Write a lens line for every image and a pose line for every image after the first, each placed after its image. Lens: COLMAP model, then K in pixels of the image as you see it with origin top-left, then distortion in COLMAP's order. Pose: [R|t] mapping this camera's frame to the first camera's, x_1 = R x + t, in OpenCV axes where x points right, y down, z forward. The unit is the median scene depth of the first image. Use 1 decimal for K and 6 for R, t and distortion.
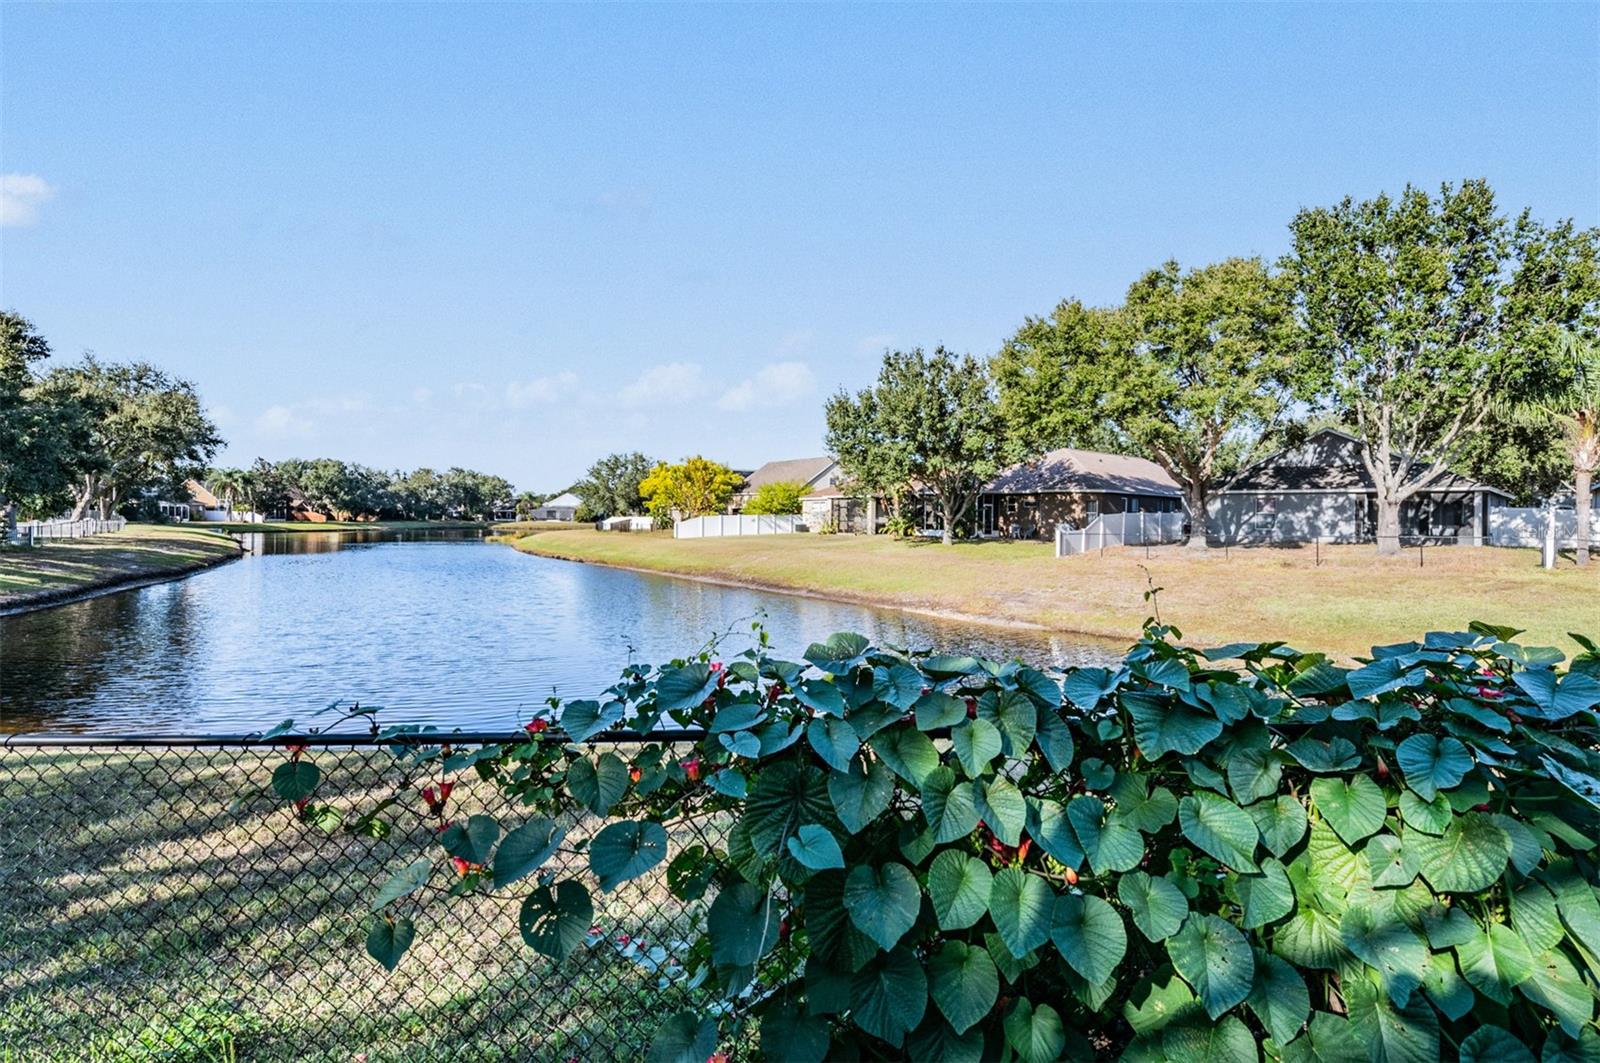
lens RADIAL K [[767.6, 0, 796.0], [0, 767.6, 529.9], [0, 0, 1]] dist [-0.005373, -0.000258]
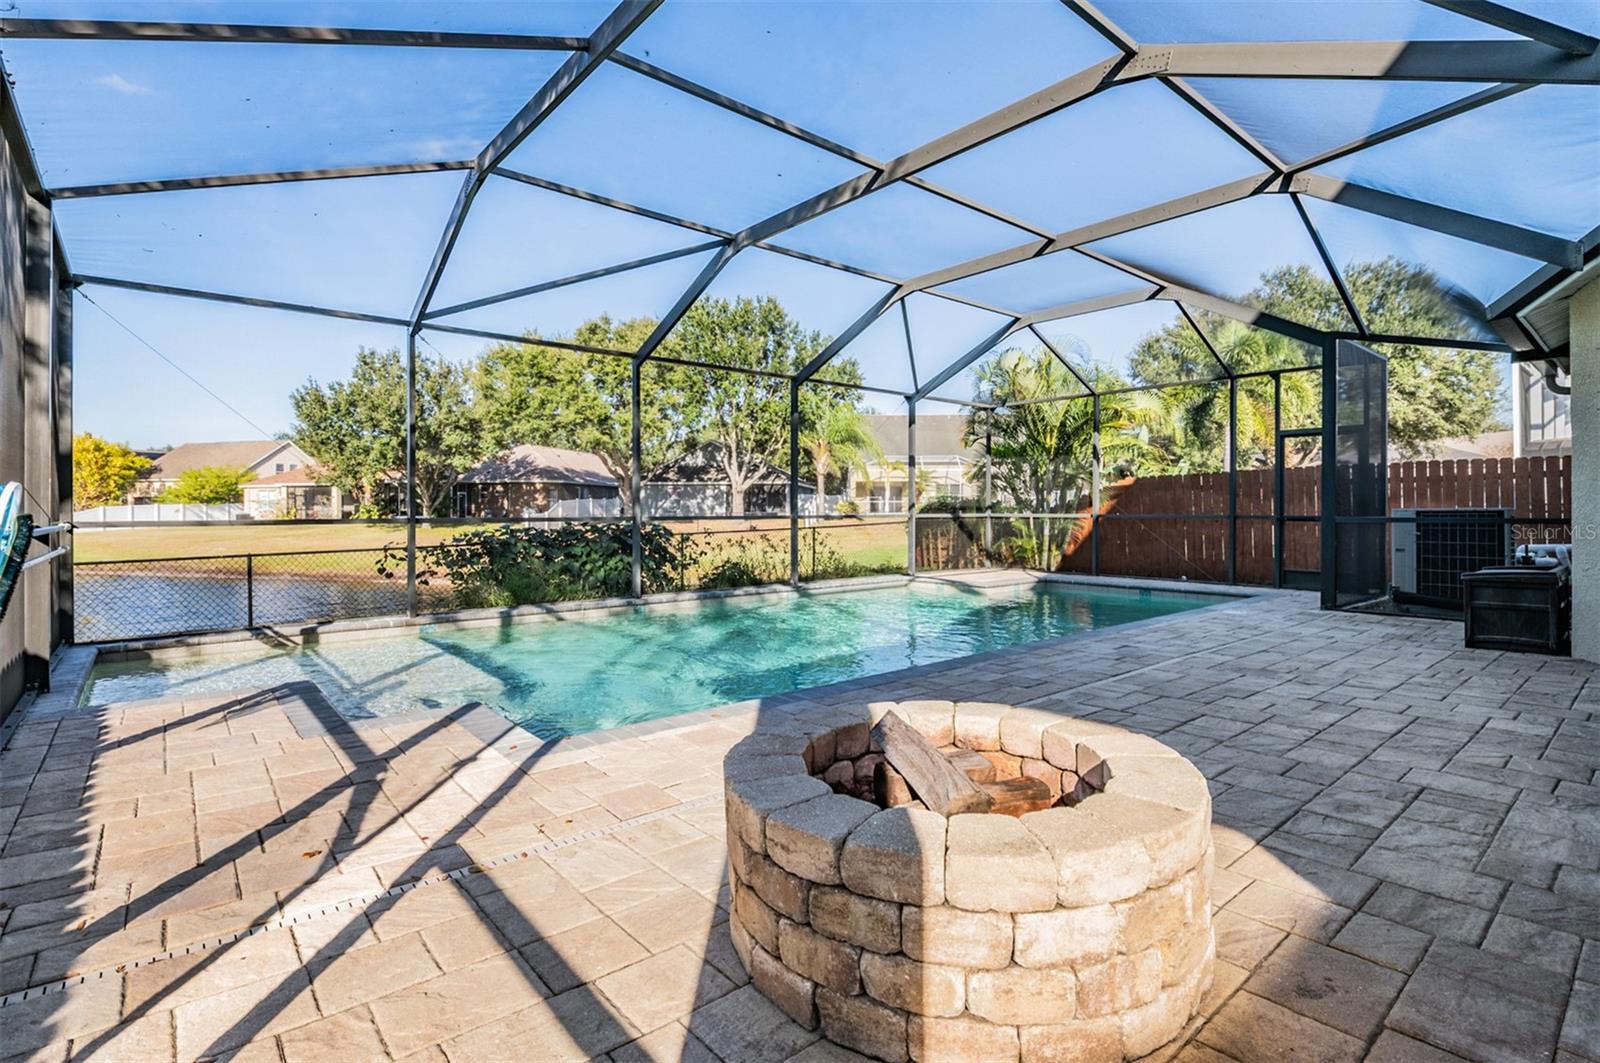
lens RADIAL K [[767.6, 0, 796.0], [0, 767.6, 529.9], [0, 0, 1]] dist [-0.005373, -0.000258]
pose [[0.774801, -0.030643, 0.631463, -0.082623], [0.020290, 0.999515, 0.023608, 0.005100], [-0.631880, -0.005479, 0.775047, -0.187339]]
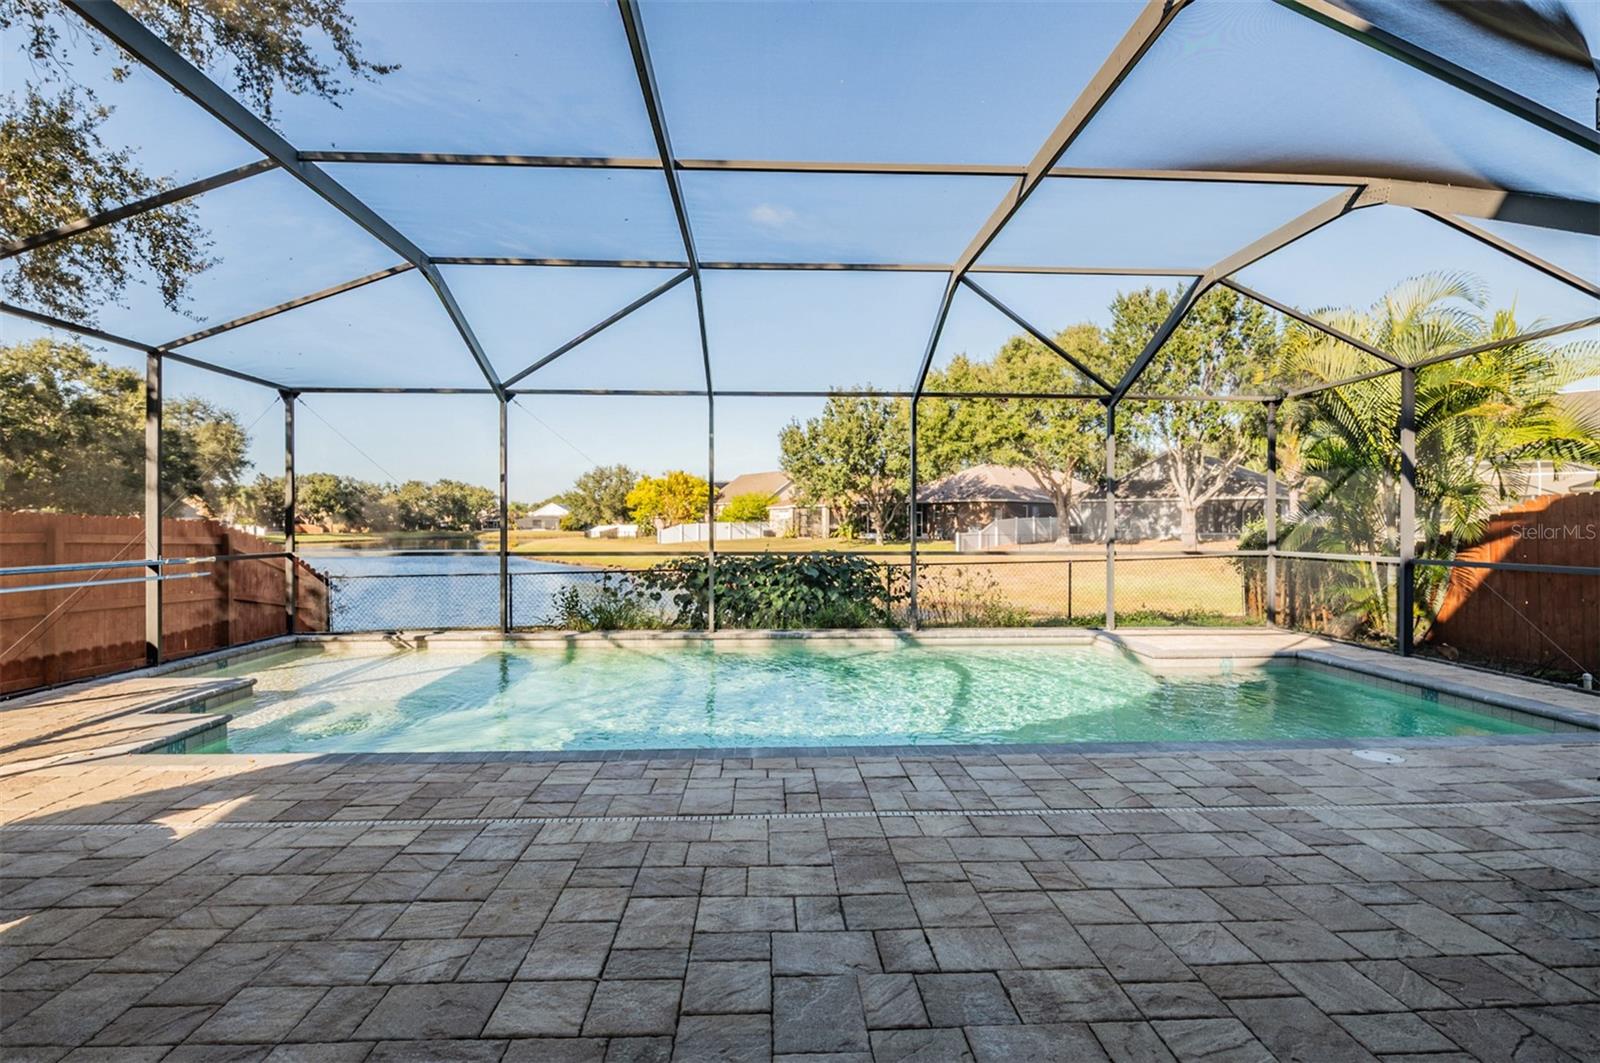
lens RADIAL K [[765.2, 0, 804.6], [0, 765.2, 554.3], [0, 0, 1]] dist [-0.022651, -0.000064]
pose [[0.999303, -0.013350, 0.034871, 0.027973], [0.012494, 0.999618, 0.024634, 0.001564], [-0.035186, -0.024181, 0.999088, -0.207948]]
